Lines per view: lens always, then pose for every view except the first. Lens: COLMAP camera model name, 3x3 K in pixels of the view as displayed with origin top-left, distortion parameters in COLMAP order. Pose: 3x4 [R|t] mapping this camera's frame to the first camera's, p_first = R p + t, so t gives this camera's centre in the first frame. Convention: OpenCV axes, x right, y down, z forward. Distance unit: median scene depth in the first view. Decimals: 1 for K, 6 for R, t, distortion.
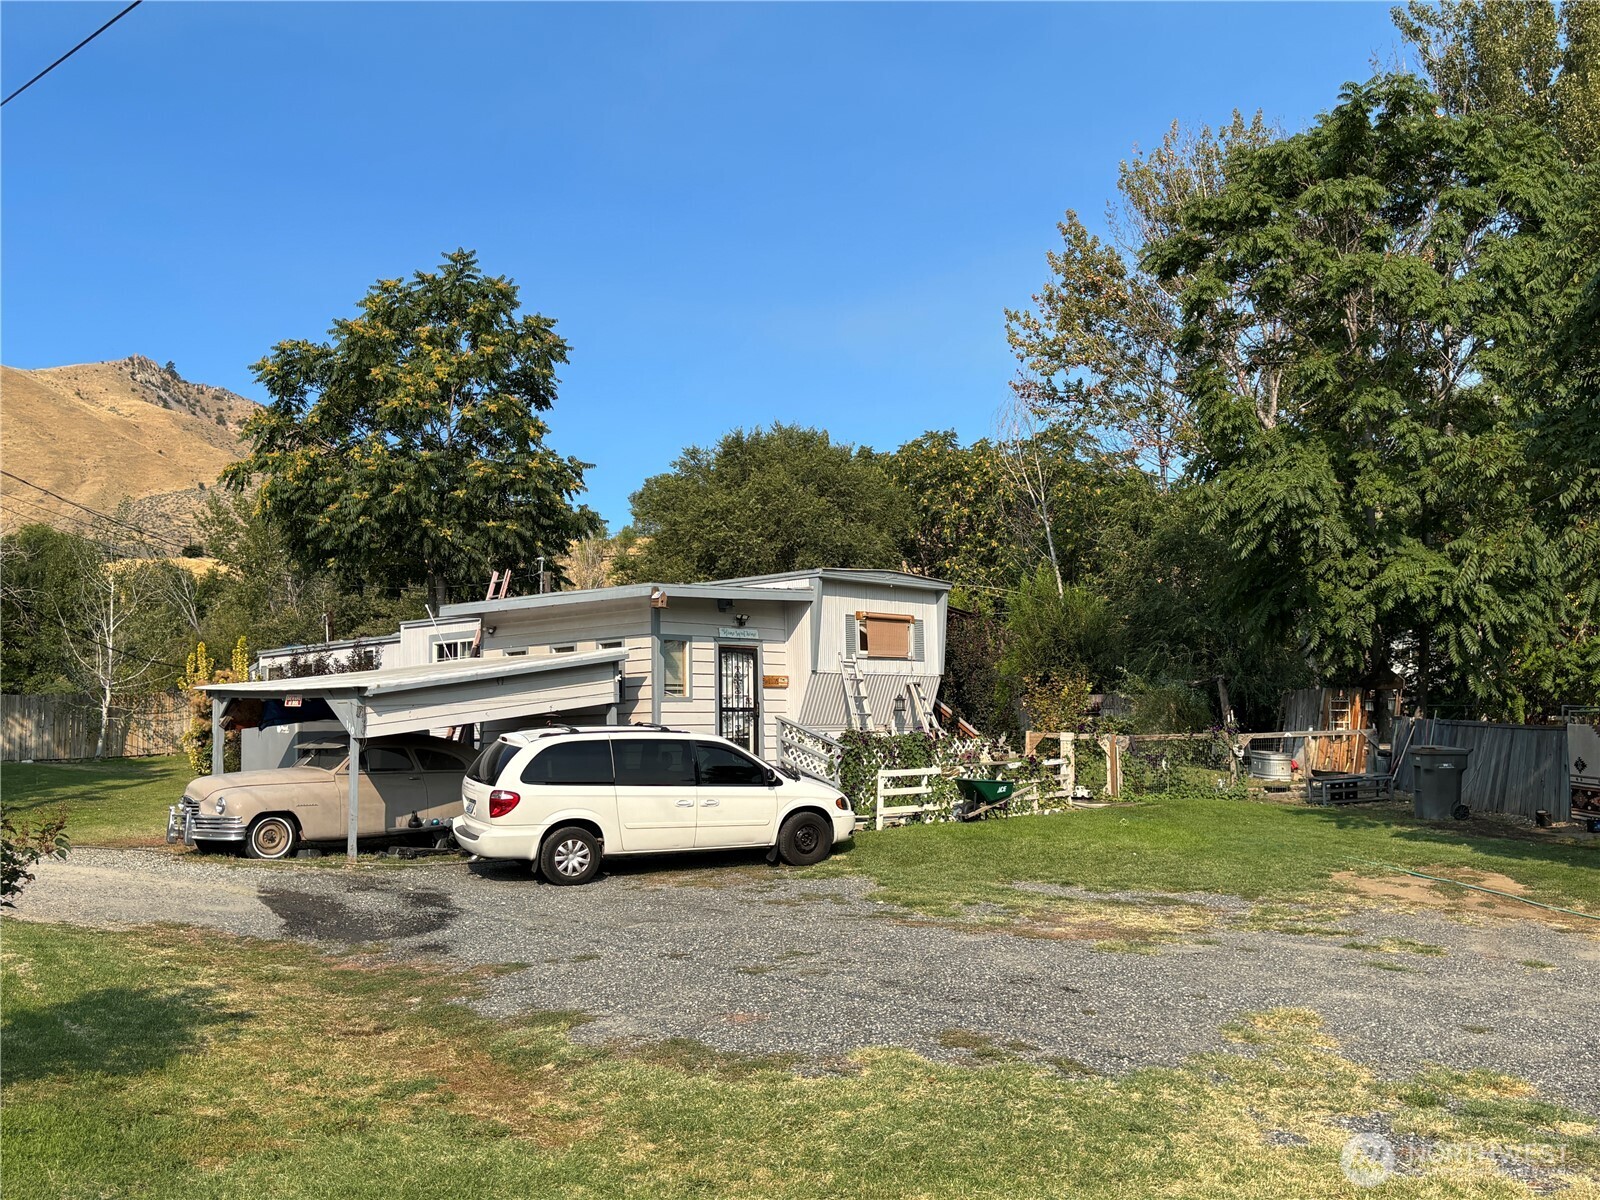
lens RADIAL K [[1466.1, 0, 837.4], [0, 1466.1, 602.0], [0, 0, 1]] dist [0.049967, -0.067816]
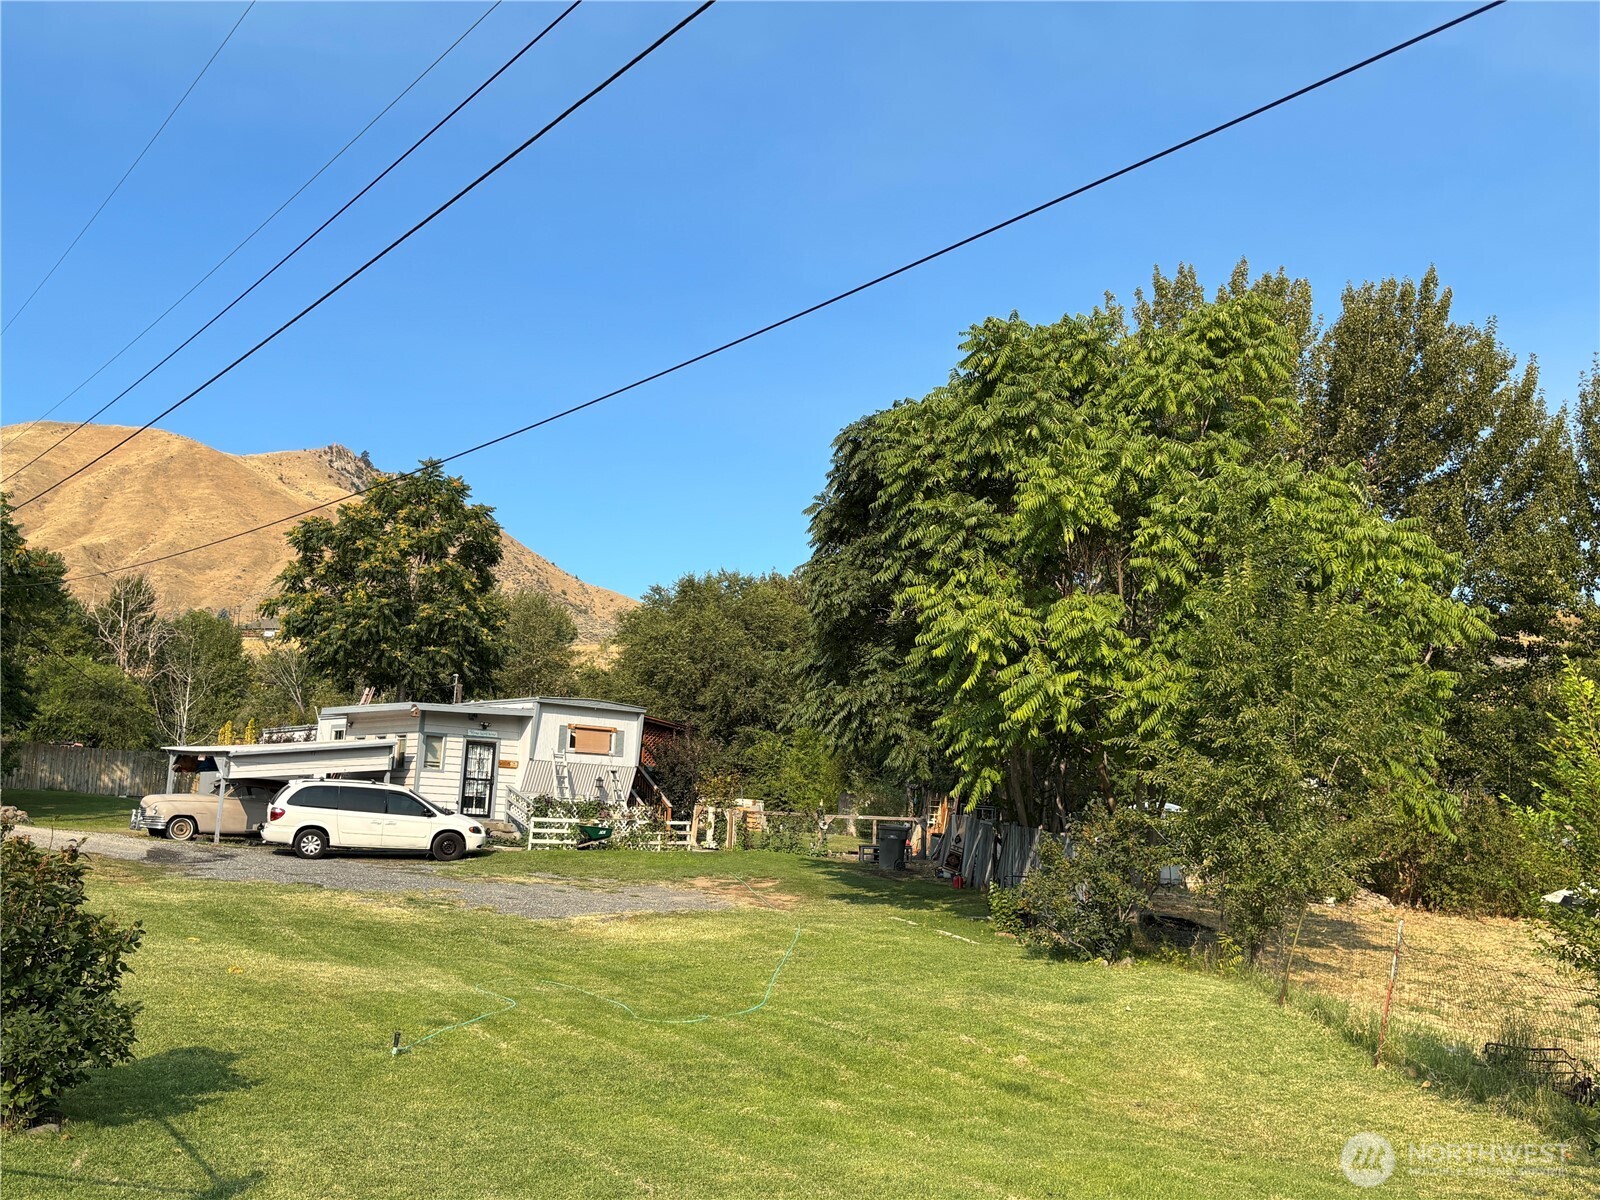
lens RADIAL K [[1466.1, 0, 837.4], [0, 1466.1, 602.0], [0, 0, 1]] dist [0.049967, -0.067816]
pose [[0.992690, 0.043533, -0.112571, 0.464826], [-0.051039, 0.996600, -0.064676, -0.036553], [0.109373, 0.069949, 0.991537, -0.572952]]
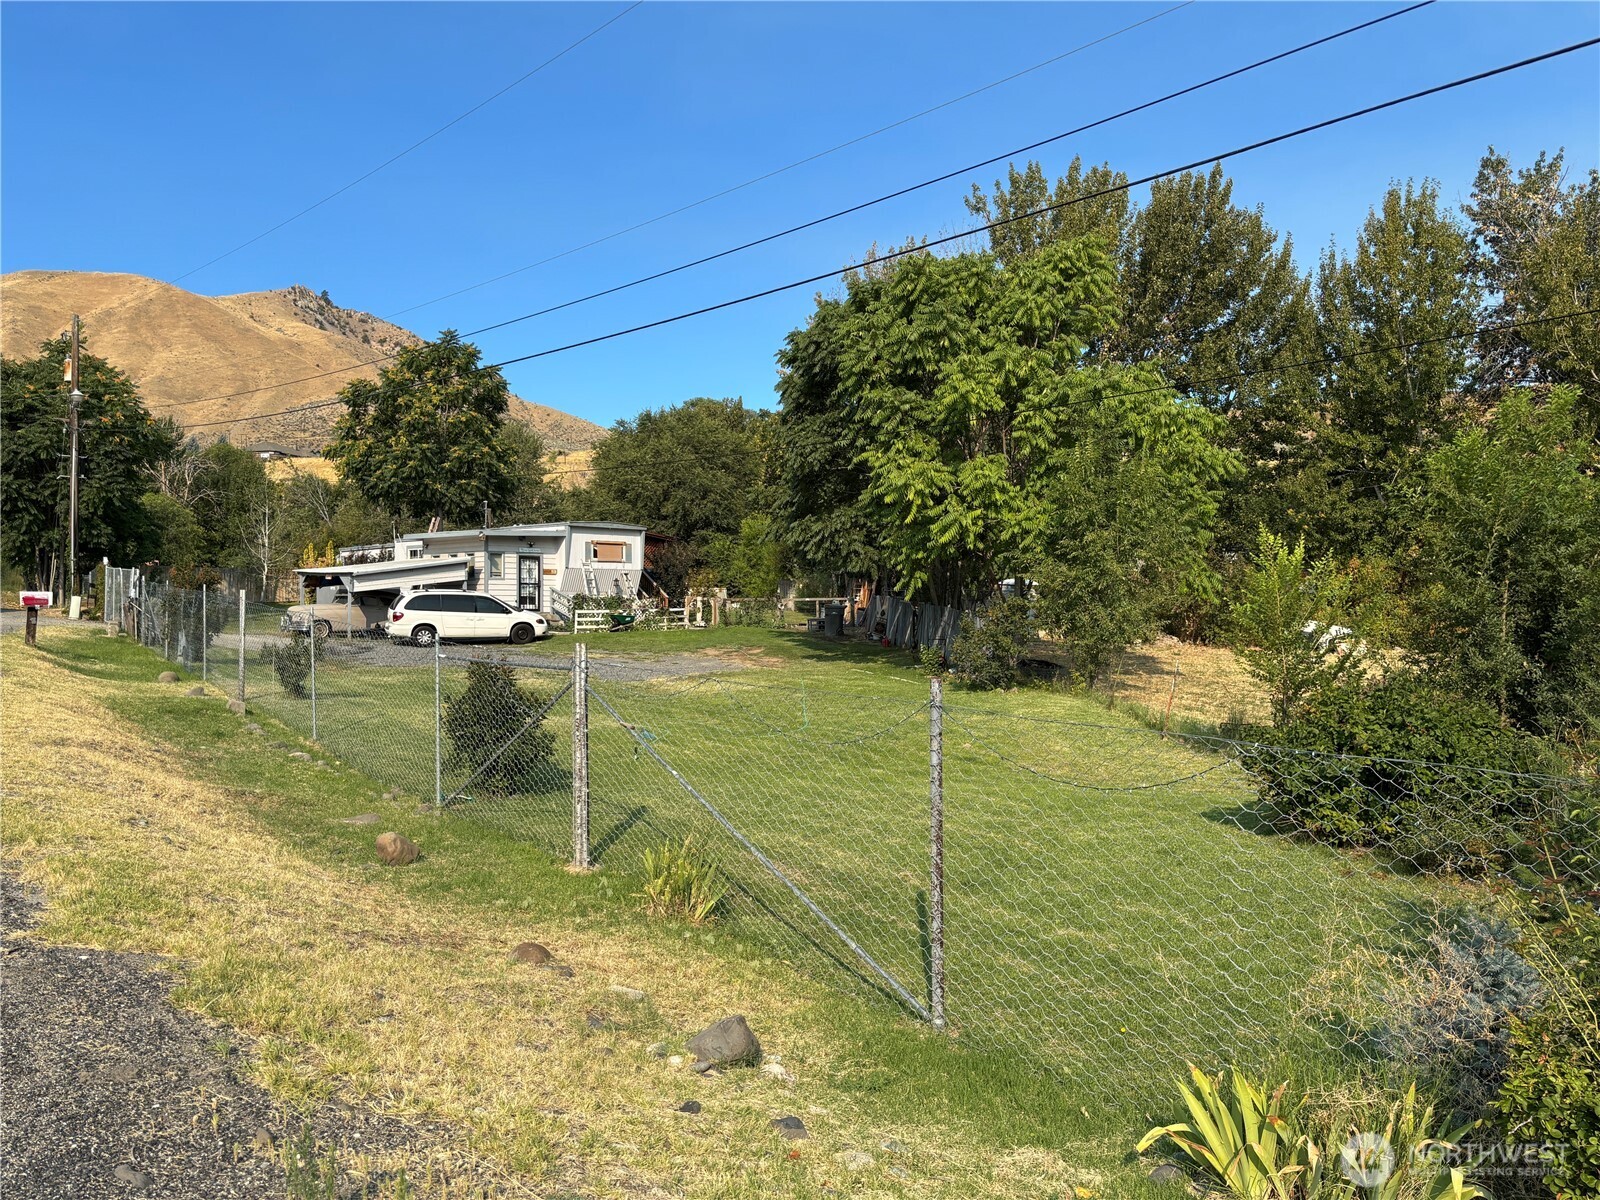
lens RADIAL K [[1209.5, 0, 849.2], [0, 1209.5, 597.4], [0, 0, 1]] dist [0.013231, -0.002871]
pose [[0.999608, 0.019062, -0.020496, 0.419105], [-0.017217, 0.996087, 0.086687, -0.069278], [0.022068, -0.086300, 0.996025, -0.779615]]
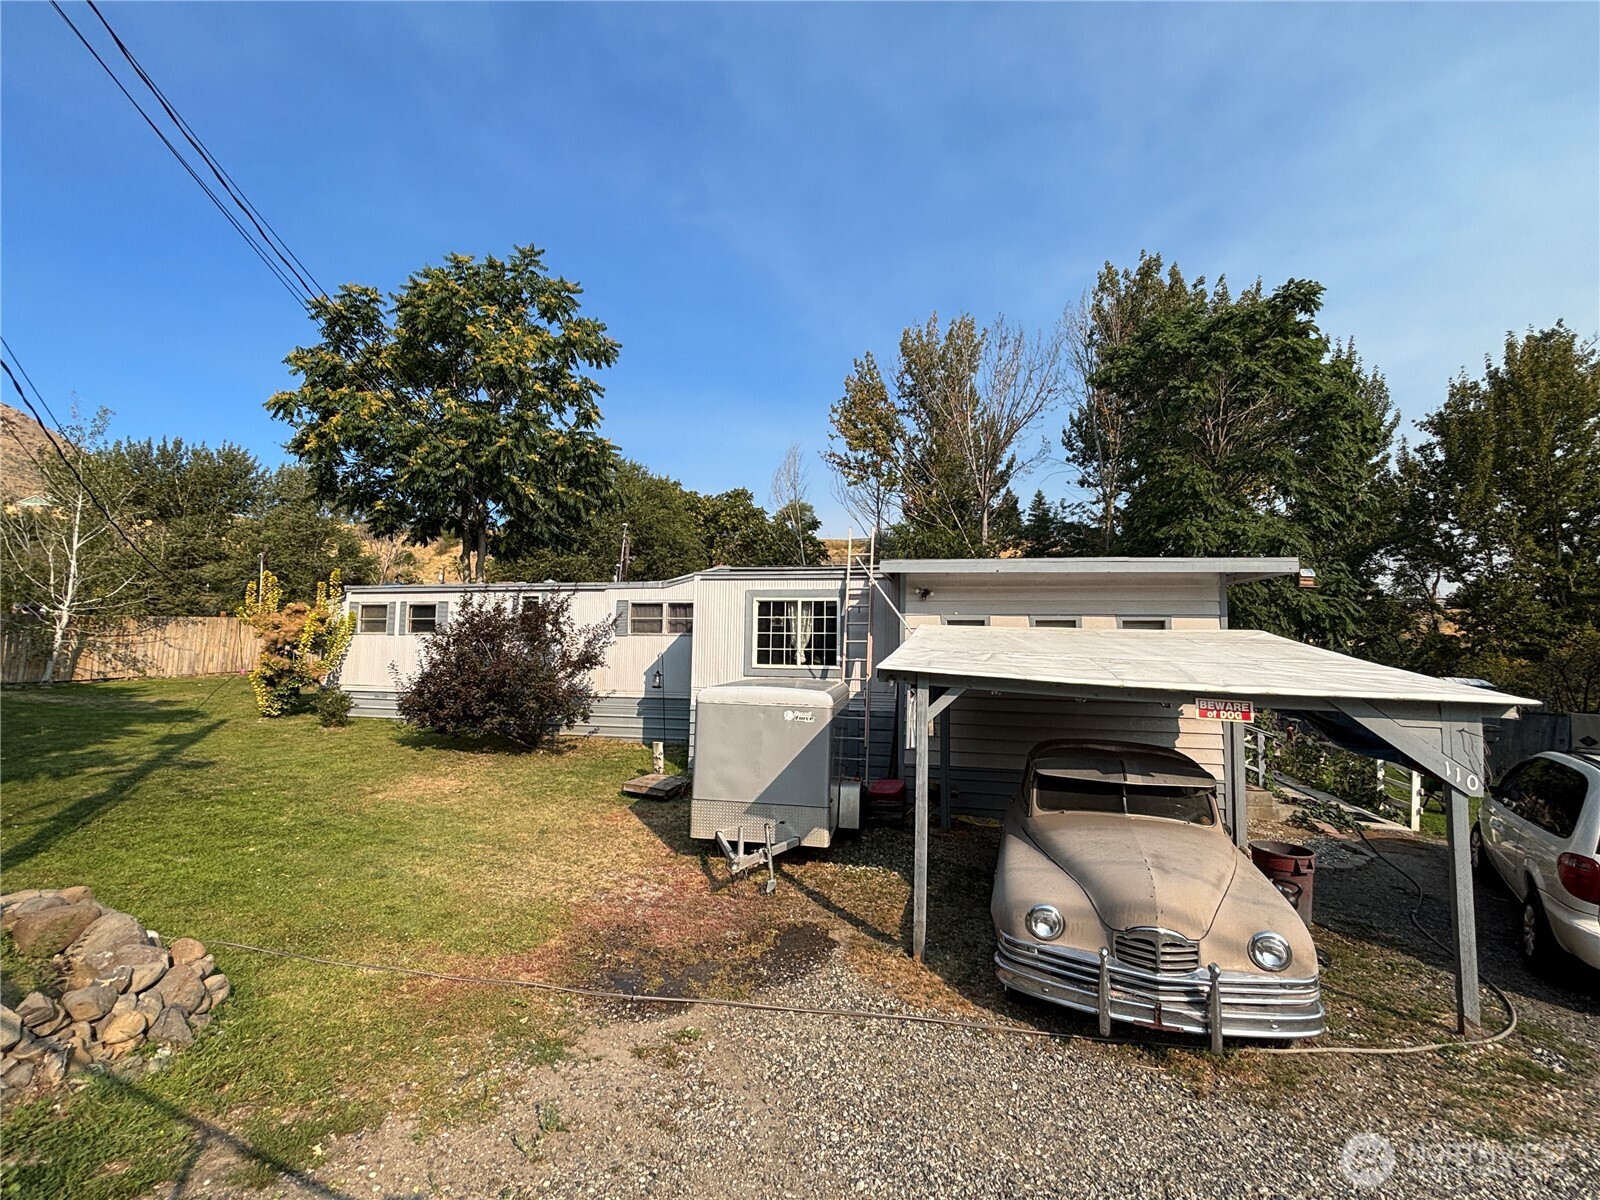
lens RADIAL K [[702.7, 0, 800.0], [0, 702.7, 600.0], [0, 0, 1]] dist [0.000571, 0.000086]
pose [[0.881670, 0.071090, 0.466482, -0.462572], [-0.078546, 0.996904, -0.003469, 0.028506], [-0.465284, -0.033582, 0.884524, 0.620282]]
